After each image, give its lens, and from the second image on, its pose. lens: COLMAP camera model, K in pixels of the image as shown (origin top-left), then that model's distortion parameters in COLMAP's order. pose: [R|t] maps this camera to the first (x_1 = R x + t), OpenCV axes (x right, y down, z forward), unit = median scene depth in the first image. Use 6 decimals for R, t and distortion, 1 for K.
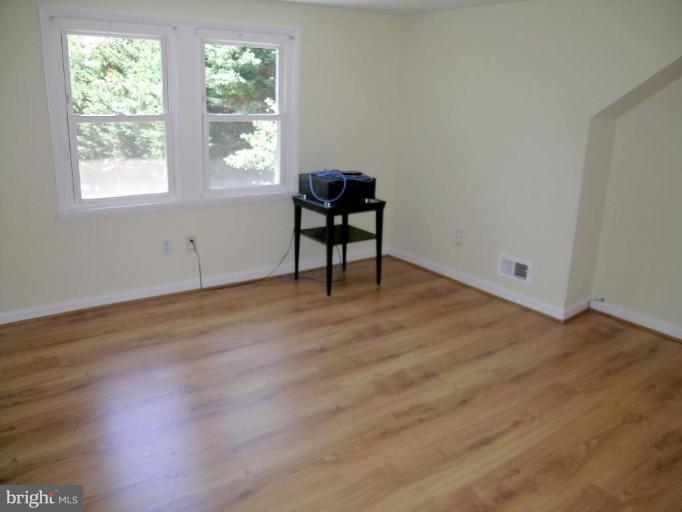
lens RADIAL K [[512.3, 0, 341.0], [0, 512.3, 256.0], [0, 0, 1]] dist [-0.084016, -0.000633]
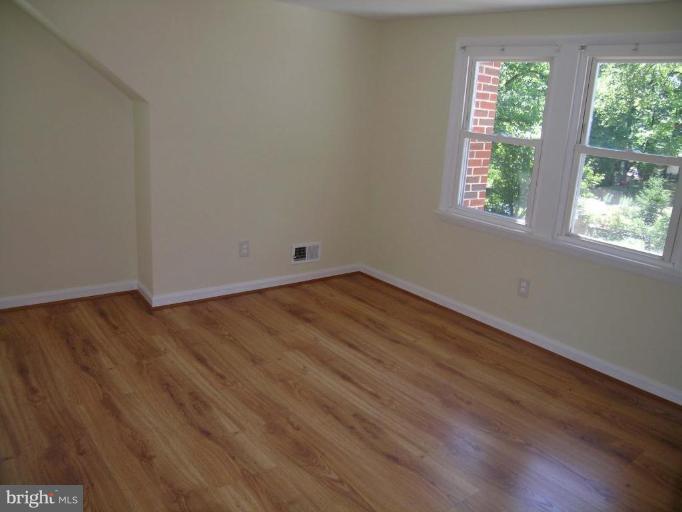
lens RADIAL K [[581.9, 0, 341.6], [0, 581.9, 241.5], [0, 0, 1]] dist [-0.007039, -0.006460]
pose [[0.052180, 0.188301, -0.980724, 0.778904], [-0.365240, 0.917621, 0.156752, -0.161463], [0.929450, 0.350021, 0.116657, 0.673740]]
